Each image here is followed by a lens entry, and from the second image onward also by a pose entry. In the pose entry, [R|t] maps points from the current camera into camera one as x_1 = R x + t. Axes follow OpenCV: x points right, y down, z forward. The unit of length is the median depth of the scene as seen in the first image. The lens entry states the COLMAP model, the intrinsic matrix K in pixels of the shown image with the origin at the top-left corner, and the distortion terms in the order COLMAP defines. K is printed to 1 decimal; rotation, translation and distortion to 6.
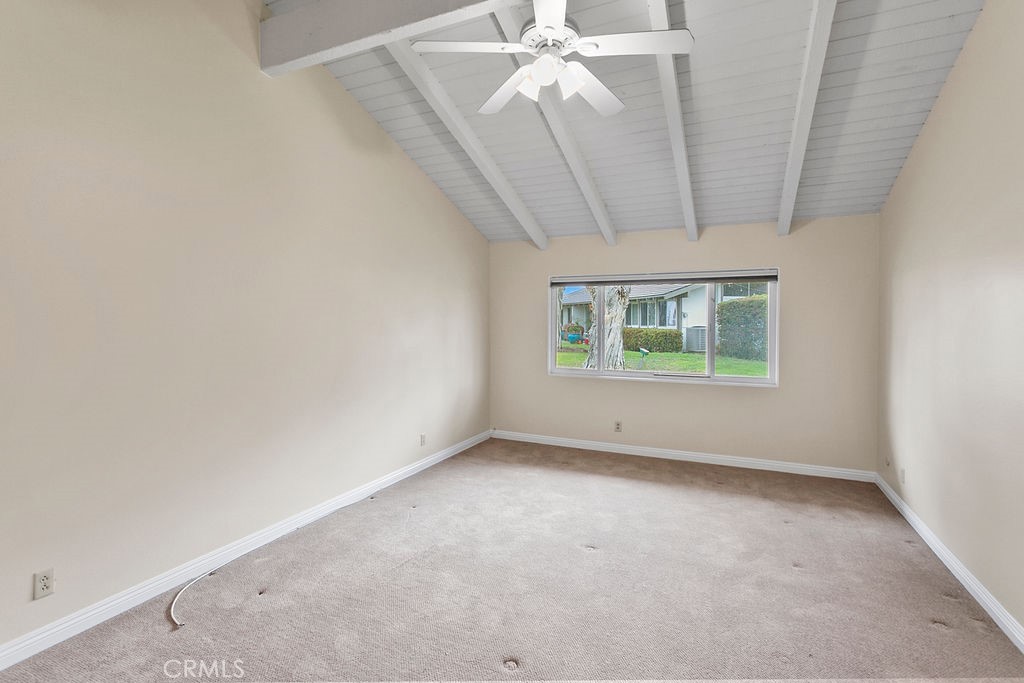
lens RADIAL K [[493.9, 0, 512.6], [0, 493.9, 331.2], [0, 0, 1]] dist [0.003458, 0.001715]
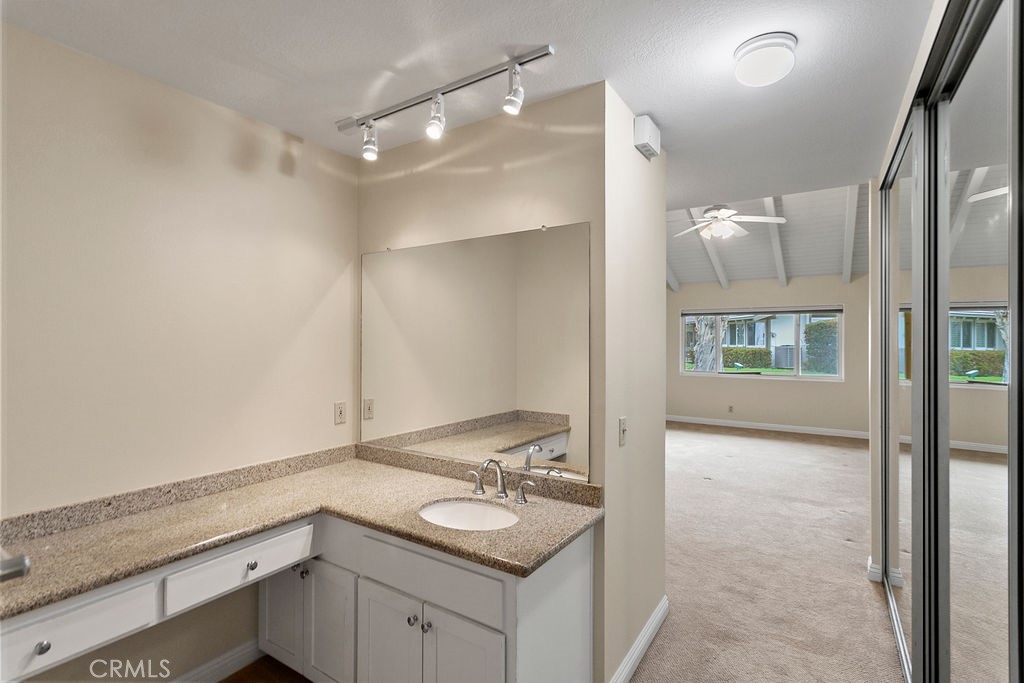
lens RADIAL K [[493.9, 0, 509.6], [0, 493.9, 347.2], [0, 0, 1]] dist [0.003458, 0.001715]
pose [[0.988755, 0.000475, -0.149546, -0.098600], [-0.001870, 0.999956, -0.009188, 0.008088], [0.149535, 0.009364, 0.988712, -0.257613]]
